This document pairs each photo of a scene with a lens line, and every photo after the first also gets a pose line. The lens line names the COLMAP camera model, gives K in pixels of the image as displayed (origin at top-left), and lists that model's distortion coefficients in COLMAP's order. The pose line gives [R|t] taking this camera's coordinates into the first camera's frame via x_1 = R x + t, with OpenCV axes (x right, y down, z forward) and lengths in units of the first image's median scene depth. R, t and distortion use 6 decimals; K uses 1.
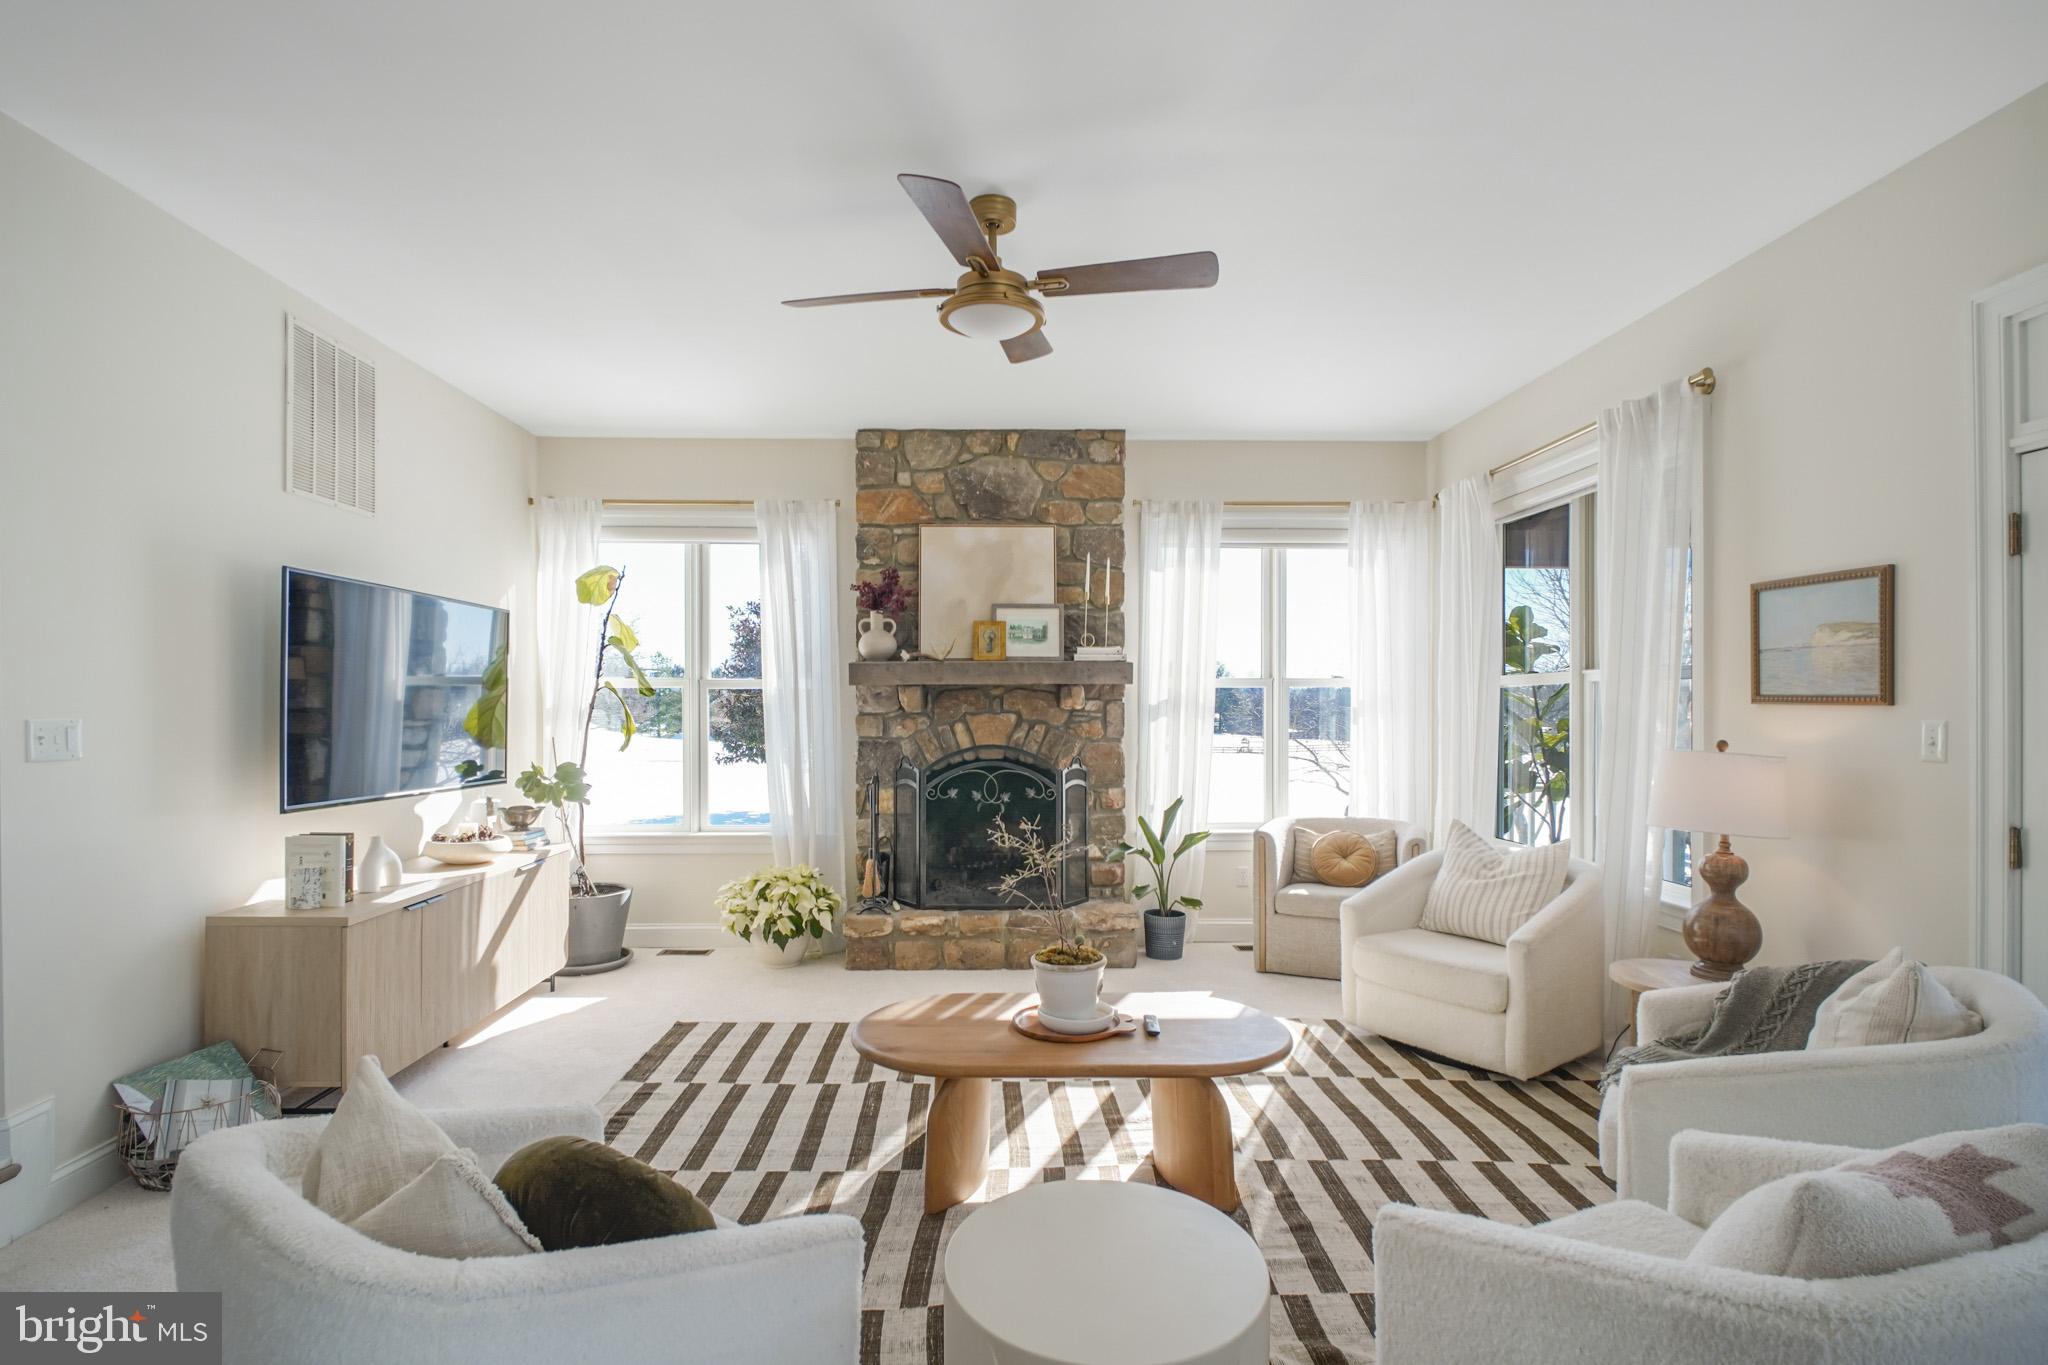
lens RADIAL K [[984.2, 0, 1070.8], [0, 984.2, 701.4], [0, 0, 1]] dist [0.005229, -0.003567]
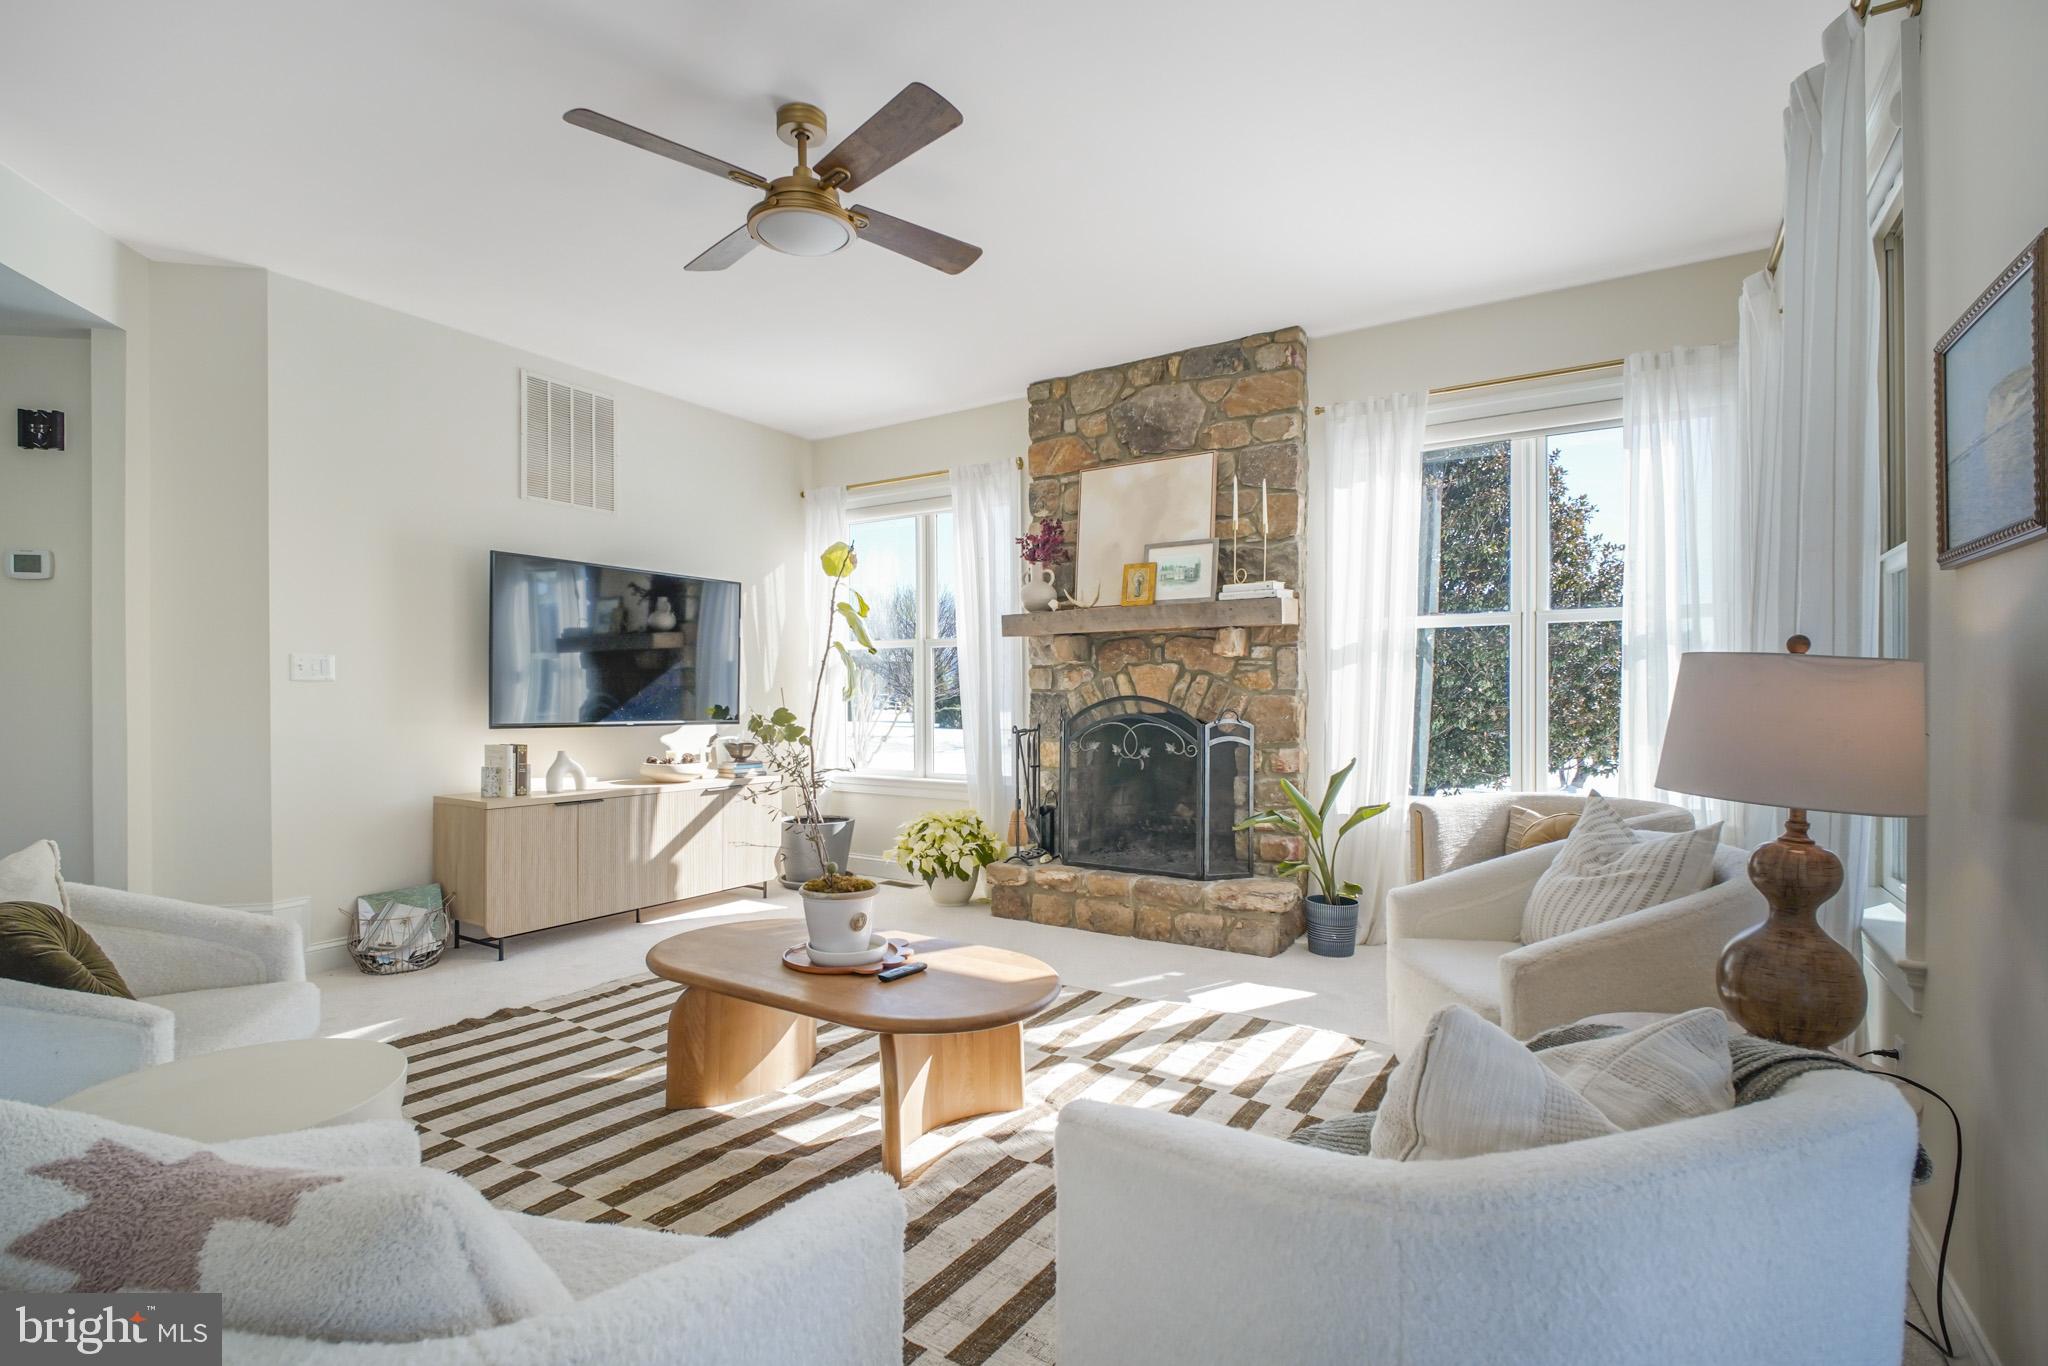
lens RADIAL K [[984.2, 0, 1023.9], [0, 984.2, 692.9], [0, 0, 1]] dist [0.005229, -0.003567]
pose [[0.817904, -0.004999, -0.575333, 0.356971], [0.005784, 0.999983, -0.000467, 0.039790], [0.575326, -0.002946, 0.817919, 0.173985]]
